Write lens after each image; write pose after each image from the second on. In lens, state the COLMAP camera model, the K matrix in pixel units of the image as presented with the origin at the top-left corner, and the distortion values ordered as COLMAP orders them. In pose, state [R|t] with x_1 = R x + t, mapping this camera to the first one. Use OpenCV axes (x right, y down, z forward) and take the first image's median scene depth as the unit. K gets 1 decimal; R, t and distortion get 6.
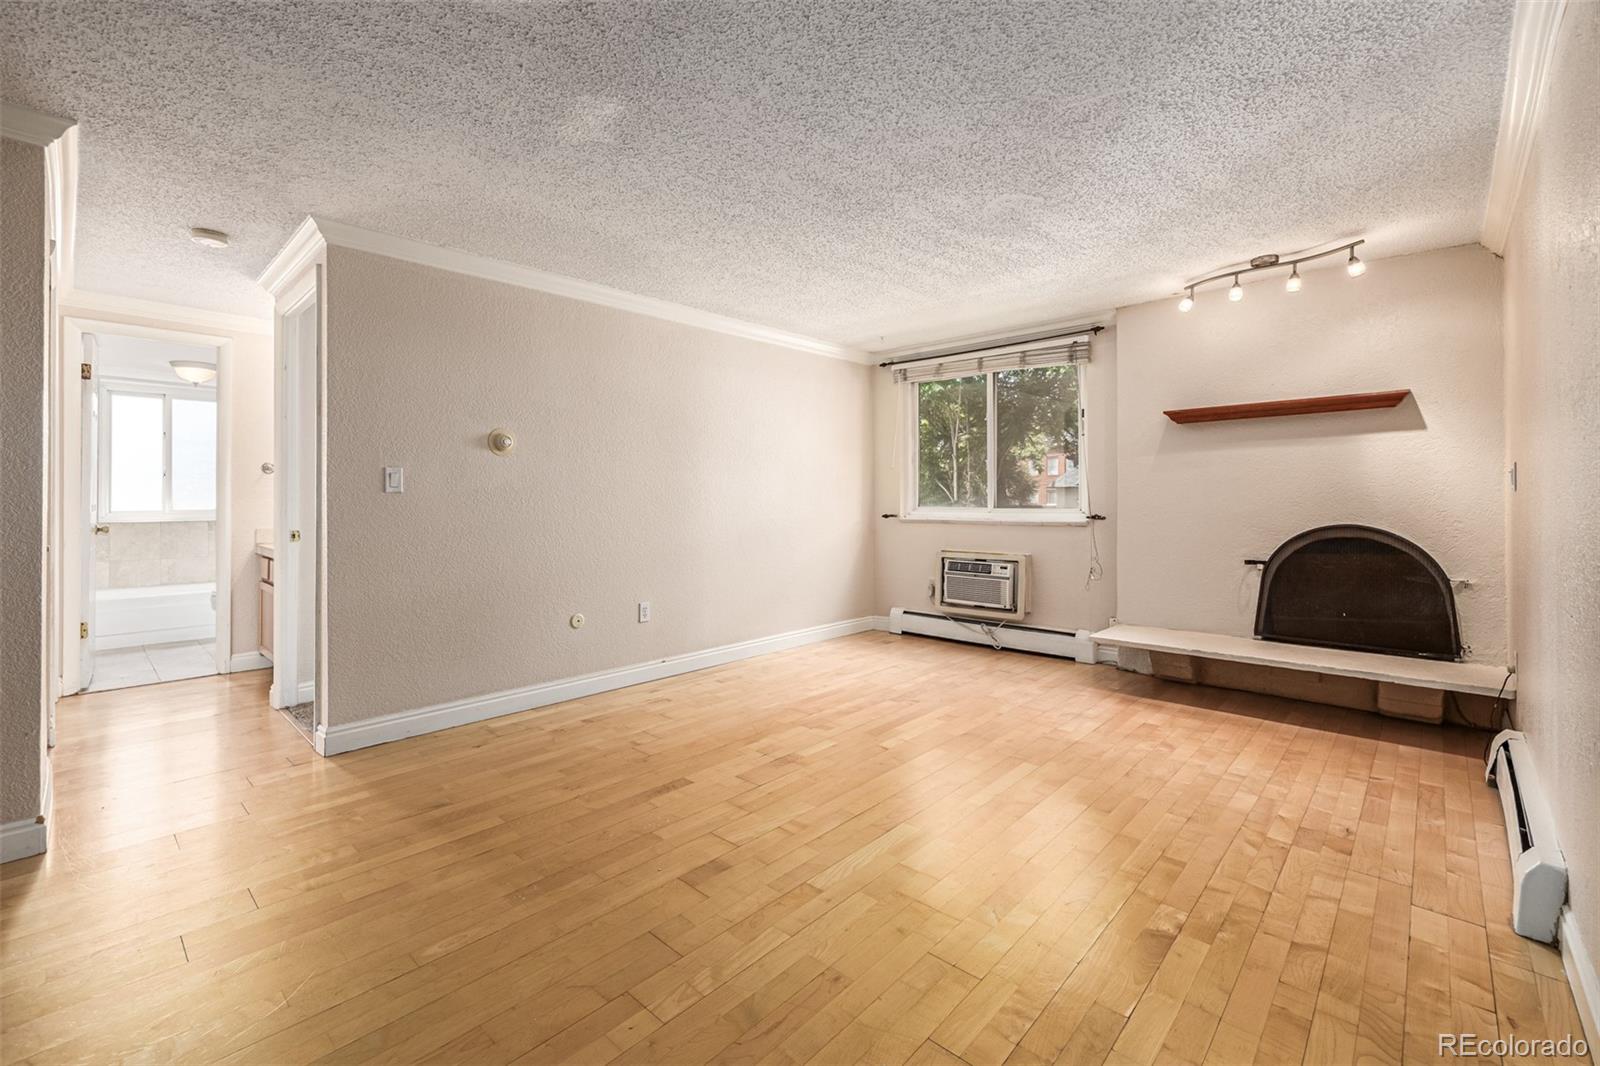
lens RADIAL K [[682.3, 0, 791.2], [0, 682.3, 489.8], [0, 0, 1]] dist [0.000983, 0.000173]
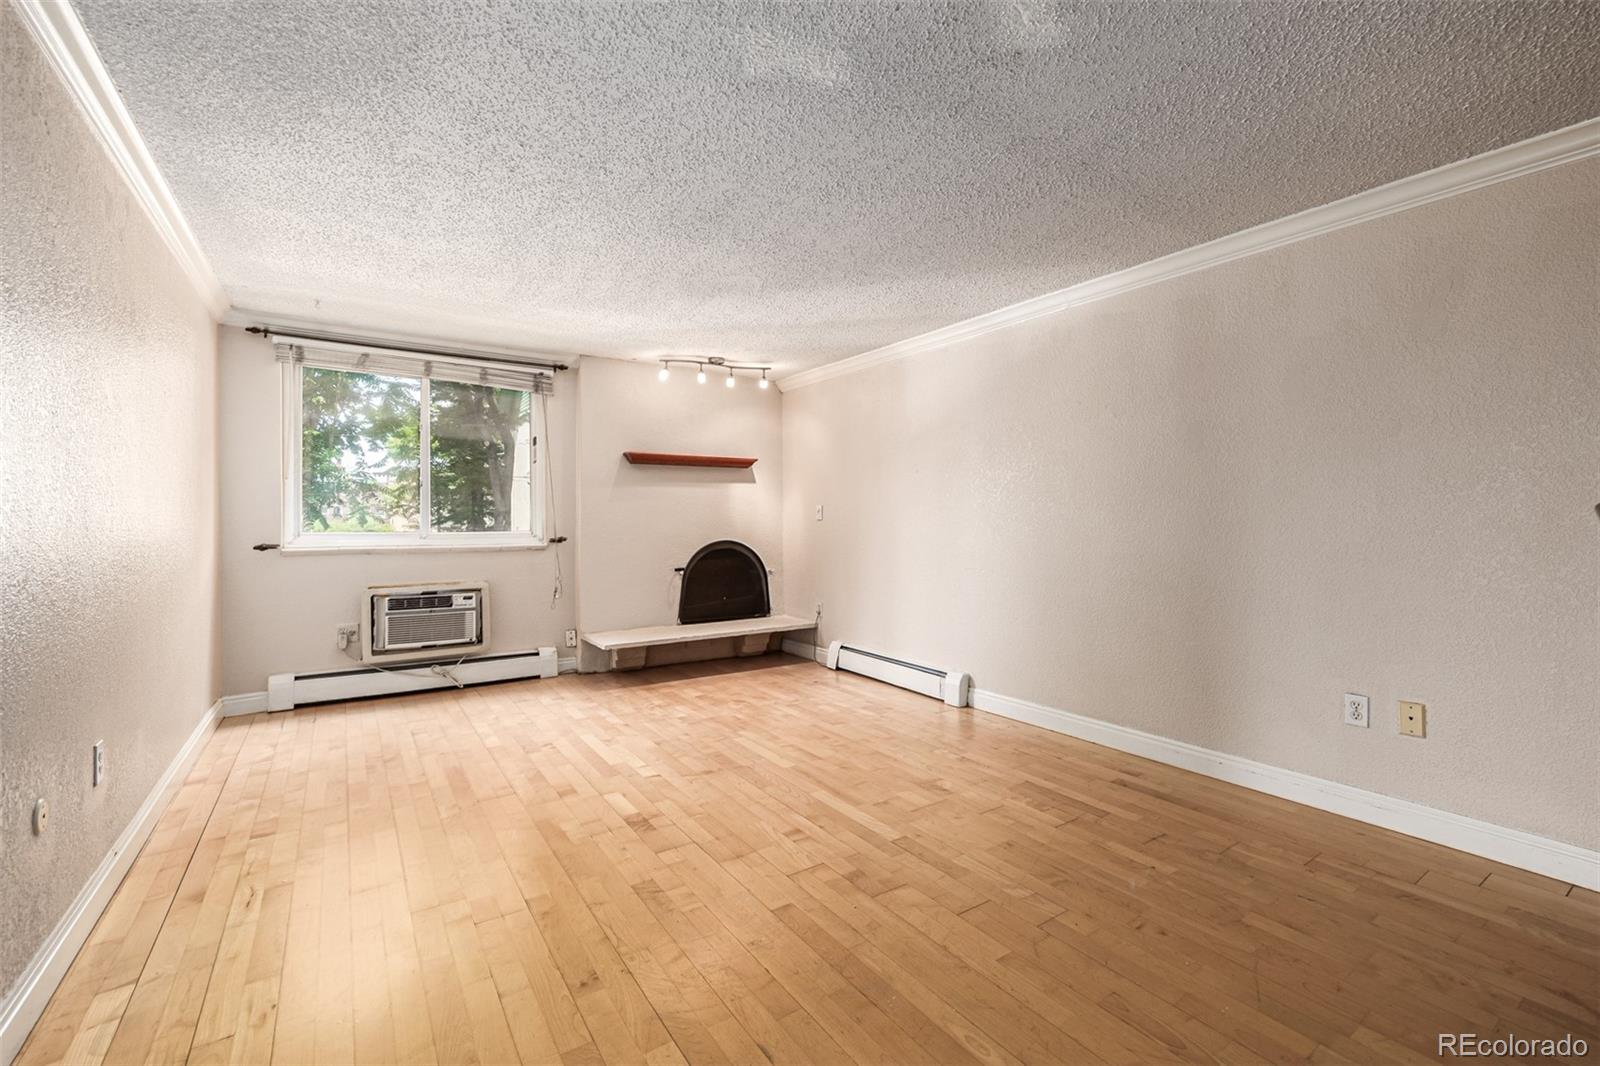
lens RADIAL K [[680.4, 0, 790.2], [0, 680.4, 515.1], [0, 0, 1]] dist [-0.001441, 0.000157]
pose [[0.229732, 0.012886, 0.973169, -0.608871], [-0.014066, 0.999852, -0.009919, 0.006188], [-0.973152, -0.011409, 0.229879, 0.458085]]
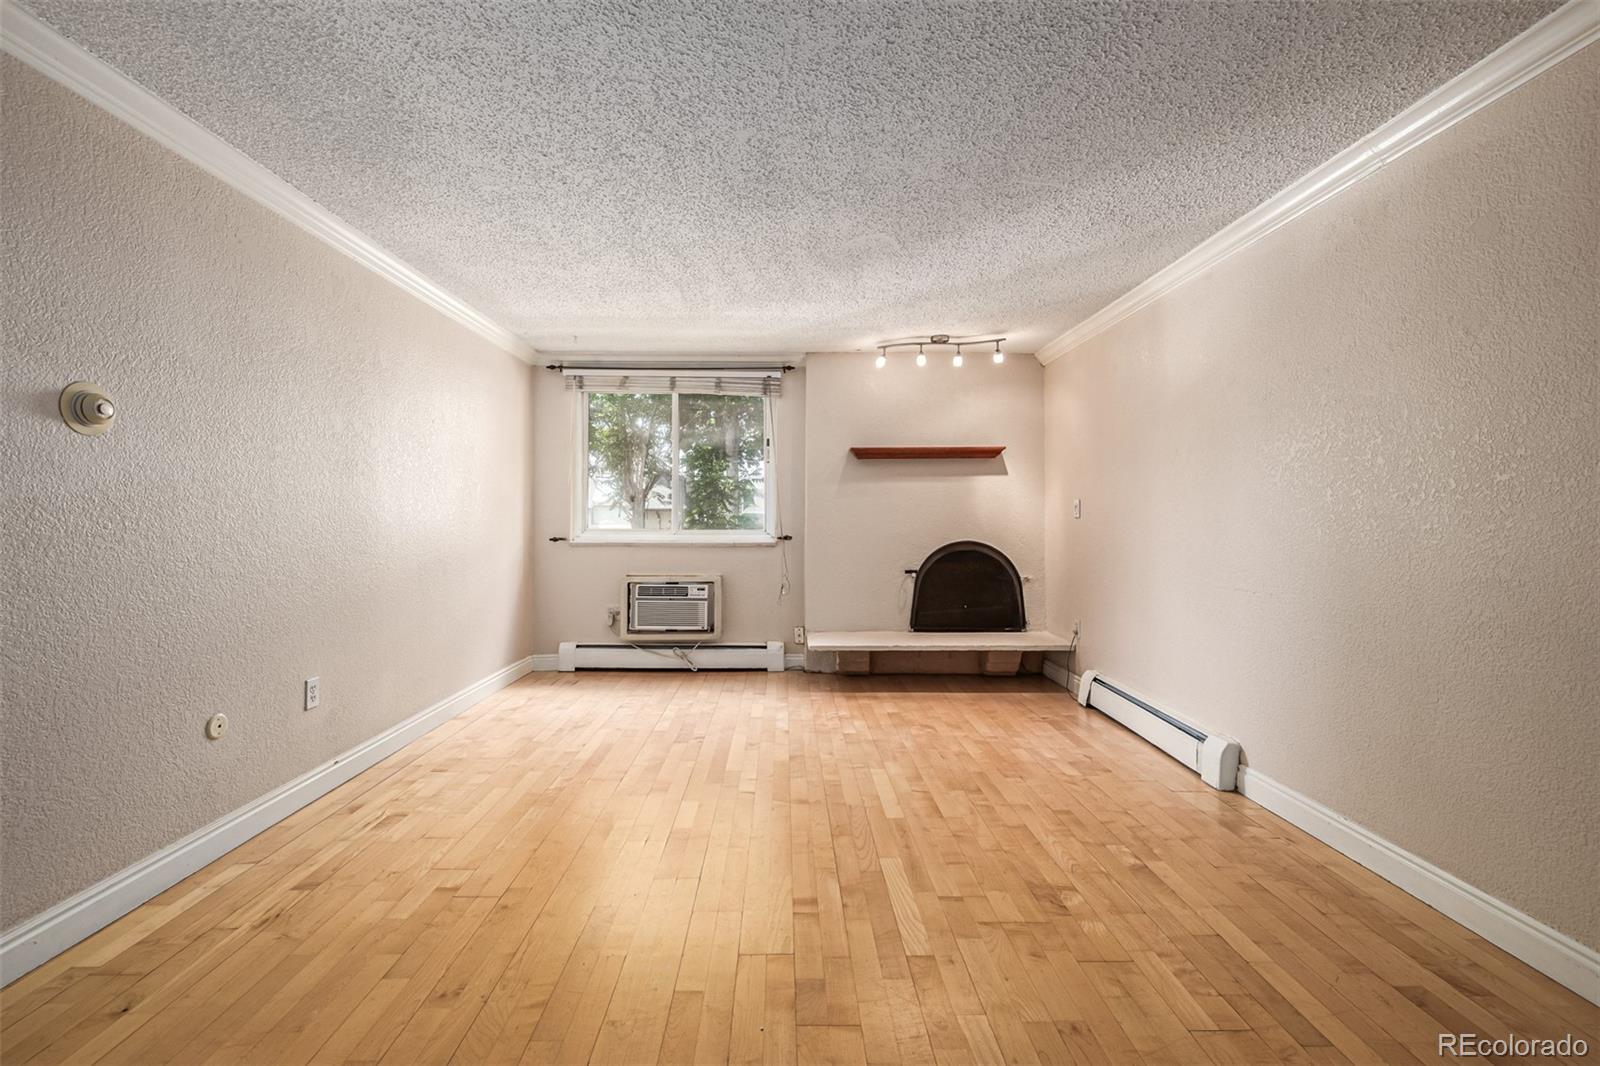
lens RADIAL K [[675.3, 0, 784.6], [0, 675.3, 509.7], [0, 0, 1]] dist [-0.001410, 0.000698]
pose [[0.726530, 0.015367, 0.686963, -0.357563], [-0.014443, 0.999871, -0.007092, 0.002884], [-0.686983, -0.004770, 0.726658, 0.241317]]
